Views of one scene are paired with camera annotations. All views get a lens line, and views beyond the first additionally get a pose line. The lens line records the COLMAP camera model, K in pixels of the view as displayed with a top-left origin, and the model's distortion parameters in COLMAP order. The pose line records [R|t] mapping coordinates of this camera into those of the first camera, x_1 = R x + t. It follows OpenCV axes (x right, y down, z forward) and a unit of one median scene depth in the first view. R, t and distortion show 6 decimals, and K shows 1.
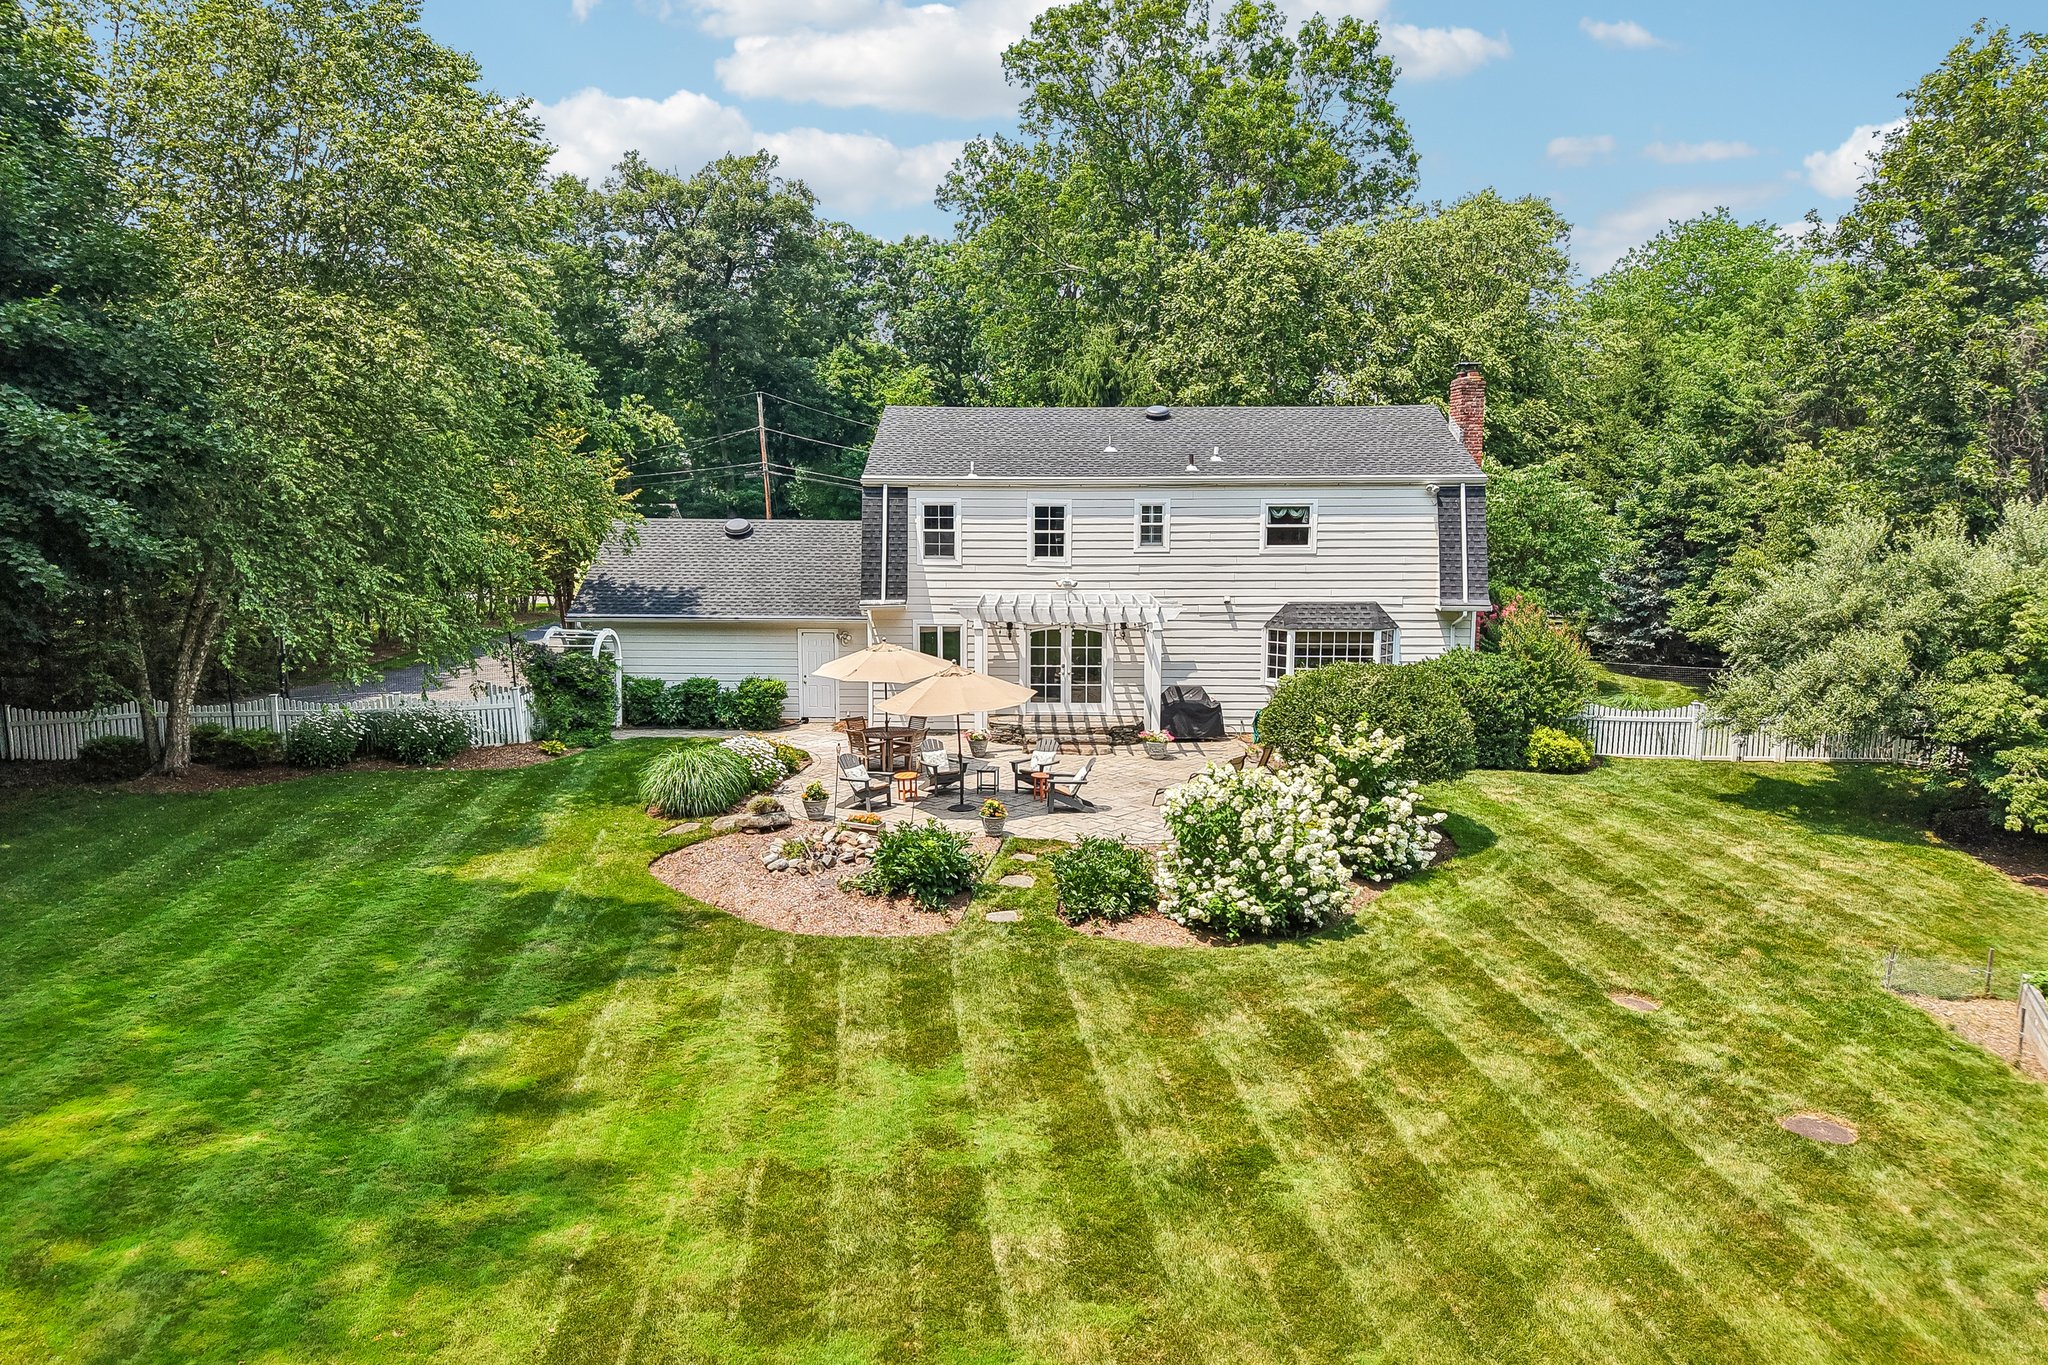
lens RADIAL K [[1165.7, 0, 993.2], [0, 1165.7, 681.2], [0, 0, 1]] dist [0.015497, -0.001381]
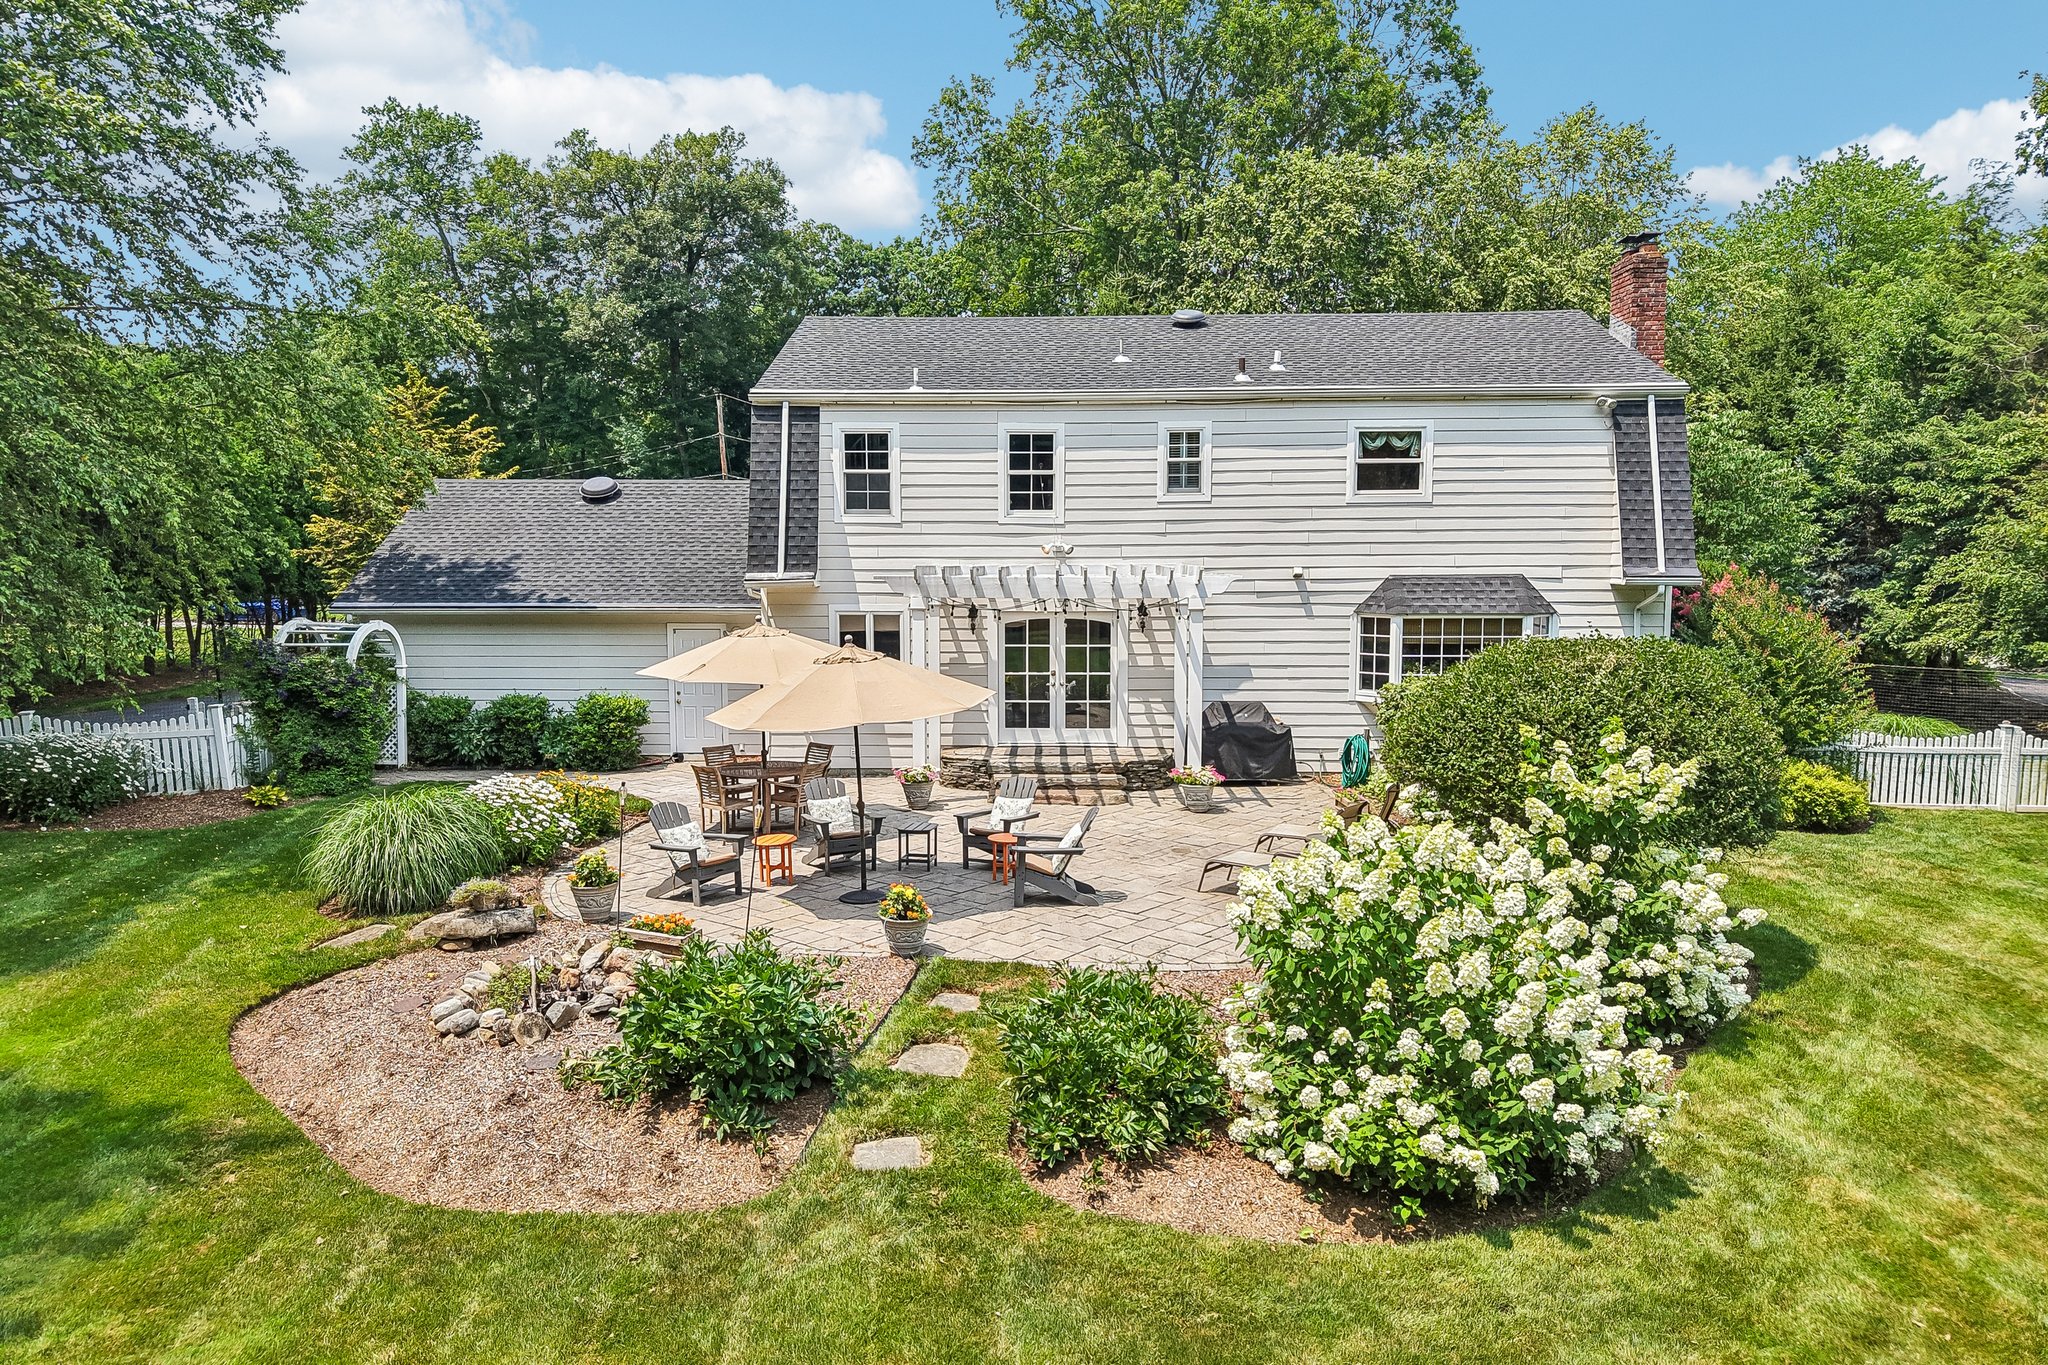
lens RADIAL K [[1263.9, 0, 987.4], [0, 1263.9, 684.8], [0, 0, 1]] dist [0.016091, -0.017612]
pose [[0.999961, -0.003357, -0.008202, 0.028686], [0.003052, 0.999312, -0.036967, 0.020824], [0.008321, 0.036941, 0.999283, 0.279038]]
